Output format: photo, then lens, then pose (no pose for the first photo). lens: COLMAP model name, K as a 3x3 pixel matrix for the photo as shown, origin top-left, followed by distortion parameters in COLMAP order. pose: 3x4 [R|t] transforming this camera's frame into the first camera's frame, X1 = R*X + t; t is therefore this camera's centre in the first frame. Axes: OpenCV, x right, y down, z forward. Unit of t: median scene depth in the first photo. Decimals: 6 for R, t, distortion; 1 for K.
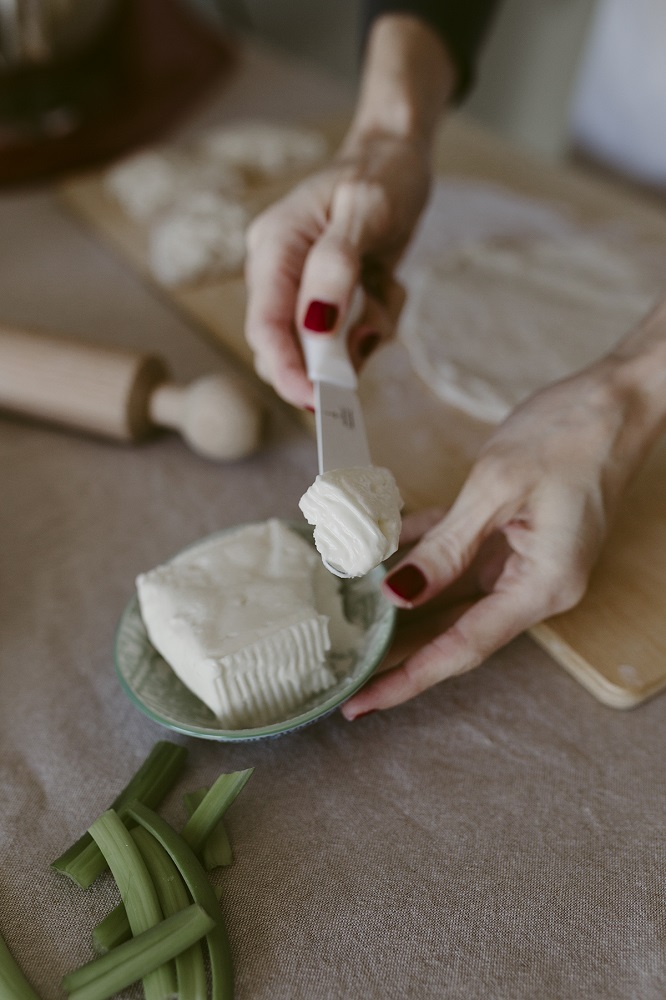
lens RADIAL K [[1013.7, 0, 333.0], [0, 1013.7, 500.0], [0, 0, 1]] dist [0.003146, -0.005639]
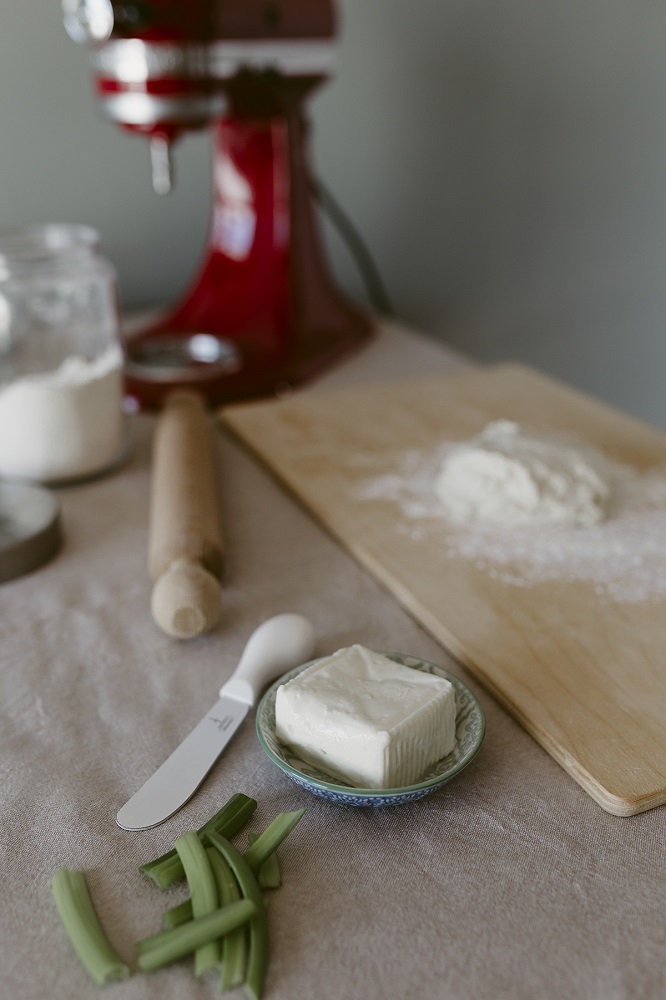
lens RADIAL K [[1013.7, 0, 333.0], [0, 1013.7, 500.0], [0, 0, 1]] dist [0.003146, -0.005639]
pose [[0.987770, 0.064761, -0.141833, 0.108910], [-0.100610, 0.959674, -0.262496, 0.217449], [0.119114, 0.273556, 0.954452, -0.304860]]
